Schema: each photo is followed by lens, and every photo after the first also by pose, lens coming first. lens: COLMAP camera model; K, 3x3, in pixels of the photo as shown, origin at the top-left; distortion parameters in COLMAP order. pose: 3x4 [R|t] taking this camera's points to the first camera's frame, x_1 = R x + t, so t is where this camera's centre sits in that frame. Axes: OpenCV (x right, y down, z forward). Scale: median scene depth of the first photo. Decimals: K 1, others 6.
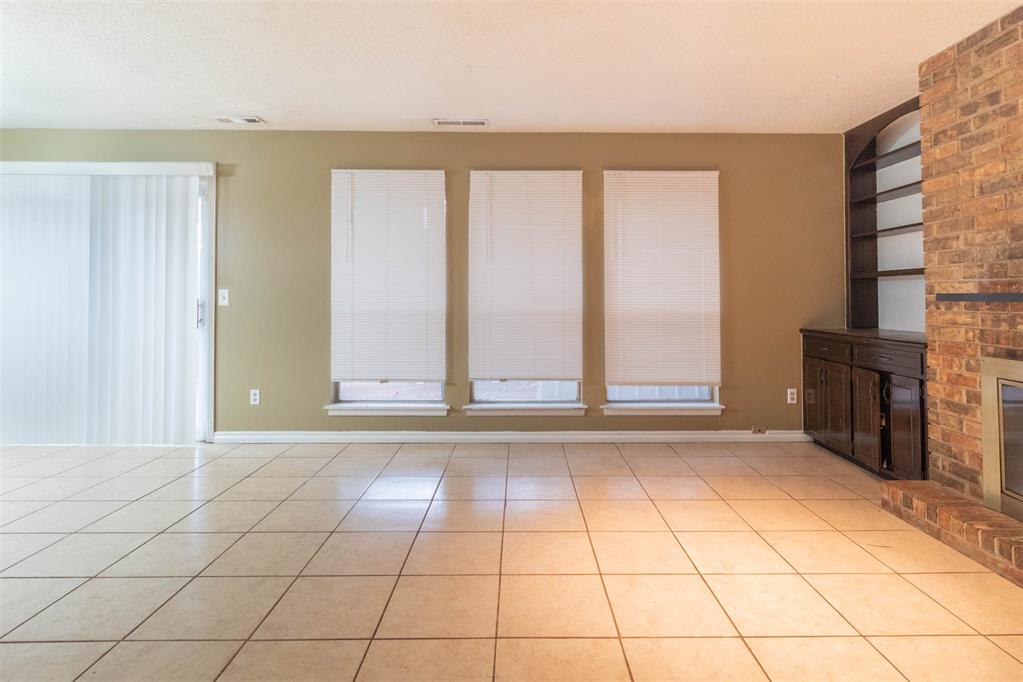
lens RADIAL K [[540.7, 0, 540.2], [0, 540.7, 289.4], [0, 0, 1]] dist [0.016059, -0.001214]
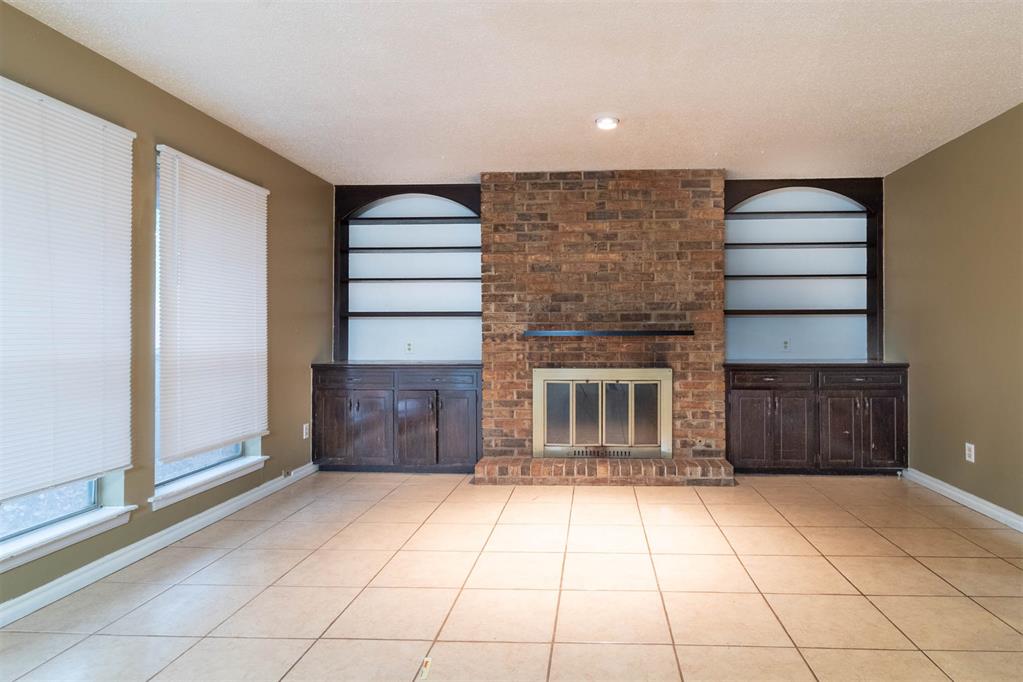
lens RADIAL K [[540.7, 0, 519.6], [0, 540.7, 334.1], [0, 0, 1]] dist [0.016059, -0.001214]
pose [[0.147401, -0.002641, 0.989073, -0.782468], [-0.012617, 0.999910, 0.004550, 0.009298], [-0.988996, -0.013149, 0.147355, 0.751766]]
